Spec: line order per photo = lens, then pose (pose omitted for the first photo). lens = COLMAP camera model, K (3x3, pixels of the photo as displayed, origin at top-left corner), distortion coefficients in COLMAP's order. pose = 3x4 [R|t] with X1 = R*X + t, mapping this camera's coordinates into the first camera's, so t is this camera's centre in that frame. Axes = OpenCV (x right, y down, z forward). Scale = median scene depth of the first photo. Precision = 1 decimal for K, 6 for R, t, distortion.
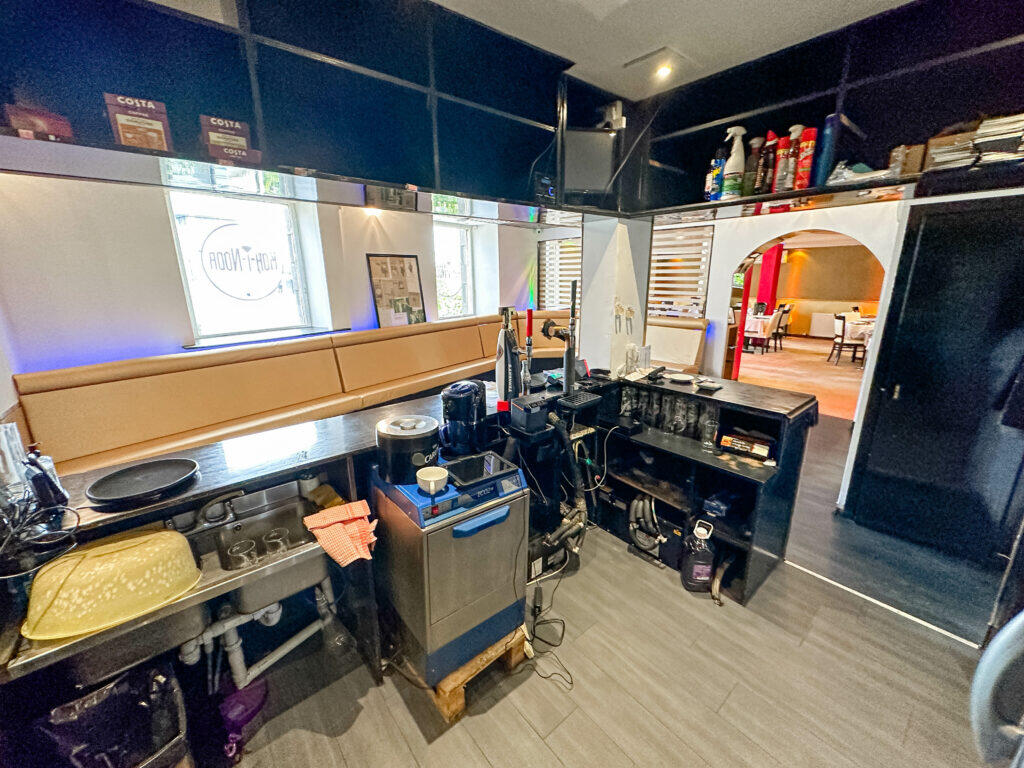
lens RADIAL K [[411.7, 0, 512.0], [0, 411.7, 384.0], [0, 0, 1]] dist [0.000803, -0.000276]
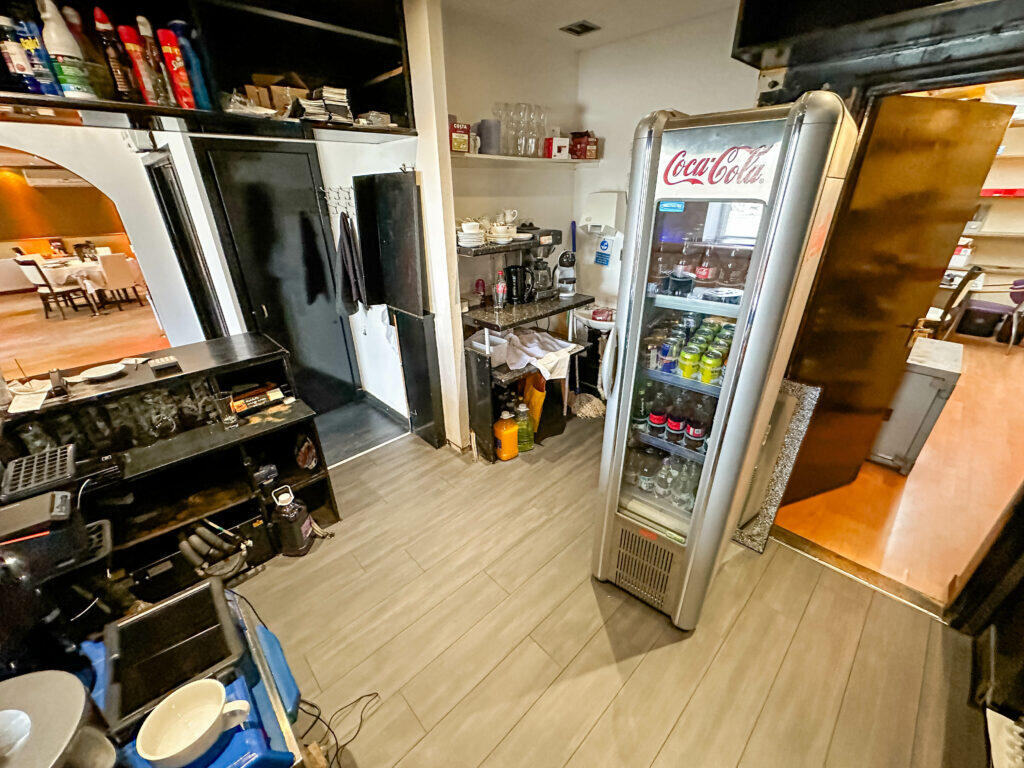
lens RADIAL K [[411.7, 0, 512.0], [0, 411.7, 384.0], [0, 0, 1]] dist [0.000803, -0.000276]
pose [[-0.064079, -0.415850, 0.907173, -0.303544], [0.270974, 0.867637, 0.416867, -0.113623], [-0.960451, 0.272533, 0.057088, 0.357184]]
